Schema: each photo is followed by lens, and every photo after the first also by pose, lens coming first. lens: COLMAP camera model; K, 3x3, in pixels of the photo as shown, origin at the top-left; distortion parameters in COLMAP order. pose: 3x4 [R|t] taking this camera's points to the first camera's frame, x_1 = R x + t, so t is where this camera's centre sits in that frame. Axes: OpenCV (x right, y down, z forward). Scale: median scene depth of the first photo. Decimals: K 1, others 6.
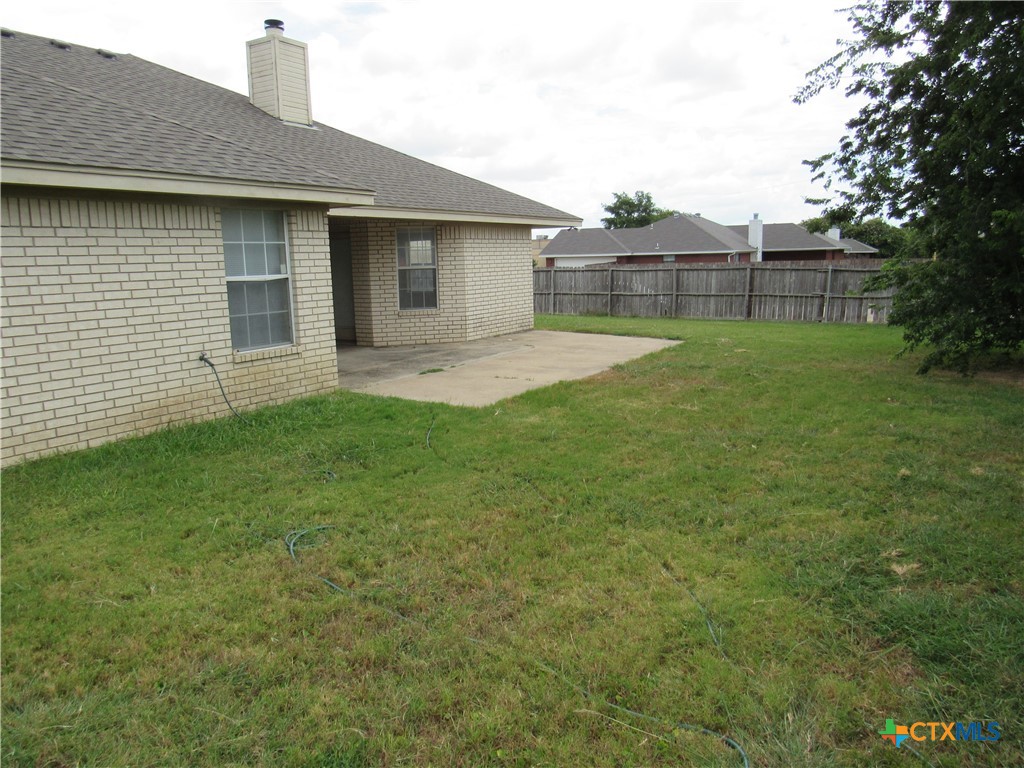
lens RADIAL K [[749.4, 0, 512.0], [0, 749.4, 384.0], [0, 0, 1]] dist [-0.001037, 0.003923]
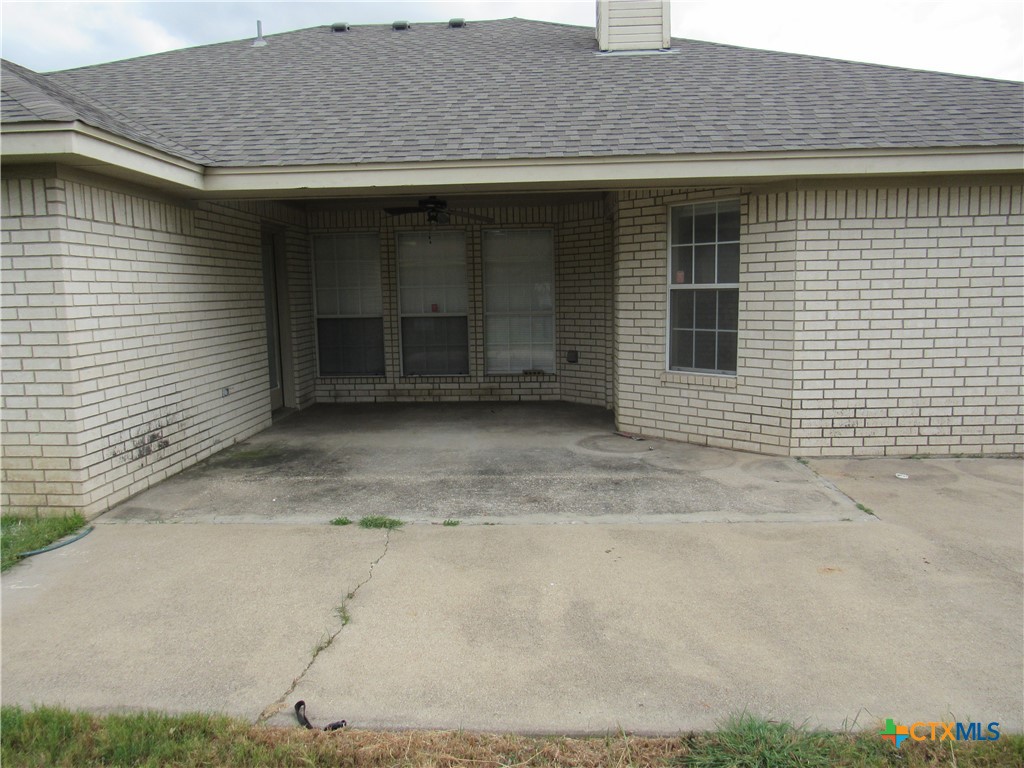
lens RADIAL K [[749.4, 0, 512.0], [0, 749.4, 384.0], [0, 0, 1]] dist [-0.001037, 0.003923]
pose [[0.474442, 0.123469, -0.871585, 0.241907], [-0.140591, 0.988033, 0.063435, -0.106476], [0.868987, 0.092441, 0.486123, 0.664414]]
